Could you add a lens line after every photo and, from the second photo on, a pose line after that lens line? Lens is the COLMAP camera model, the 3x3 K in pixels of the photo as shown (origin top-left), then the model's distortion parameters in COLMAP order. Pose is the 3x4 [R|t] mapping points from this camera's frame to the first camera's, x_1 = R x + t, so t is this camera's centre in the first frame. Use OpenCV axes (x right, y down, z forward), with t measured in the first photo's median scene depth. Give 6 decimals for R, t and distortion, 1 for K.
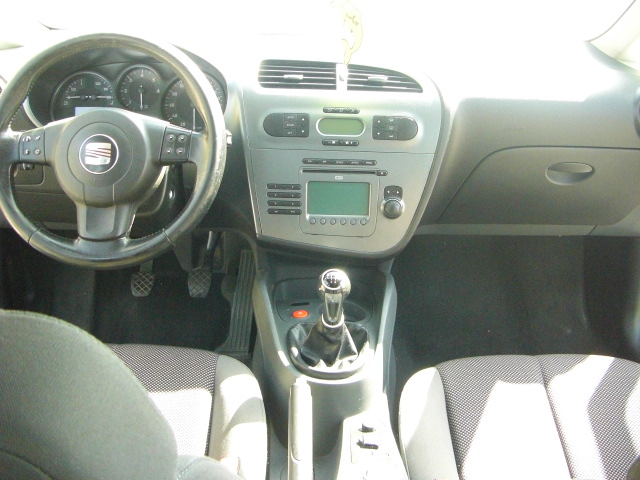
lens RADIAL K [[731.0, 0, 309.9], [0, 731.0, 204.5], [0, 0, 1]] dist [-0.165249, 0.103849]
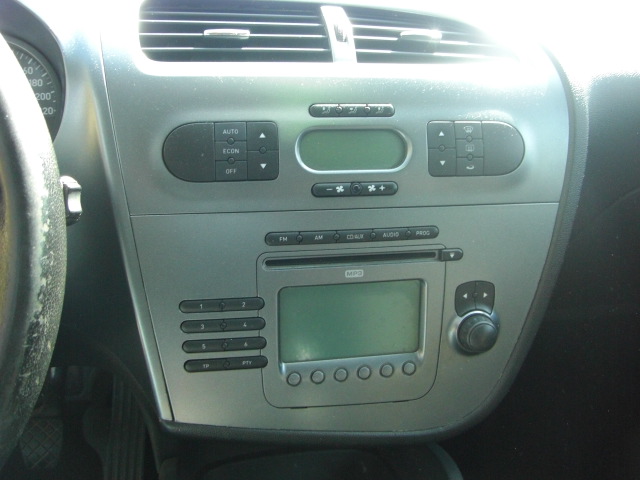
lens RADIAL K [[731.0, 0, 309.9], [0, 731.0, 204.5], [0, 0, 1]] dist [-0.165249, 0.103849]
pose [[0.980101, -0.057486, 0.189995, -0.061189], [0.059818, 0.998188, -0.006558, -0.074433], [-0.189274, 0.017793, 0.981763, 0.599074]]
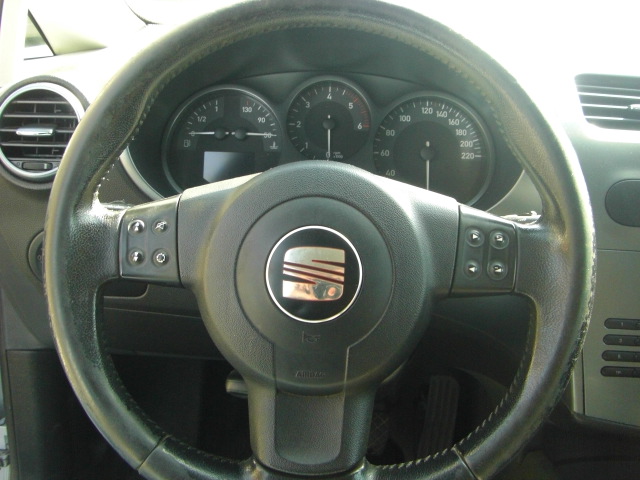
lens RADIAL K [[731.0, 0, 309.9], [0, 731.0, 204.5], [0, 0, 1]] dist [-0.165249, 0.103849]
pose [[0.998102, 0.024986, -0.056279, -0.236405], [-0.027677, 0.998485, -0.047554, -0.078206], [0.055005, 0.049022, 0.997282, 0.498741]]
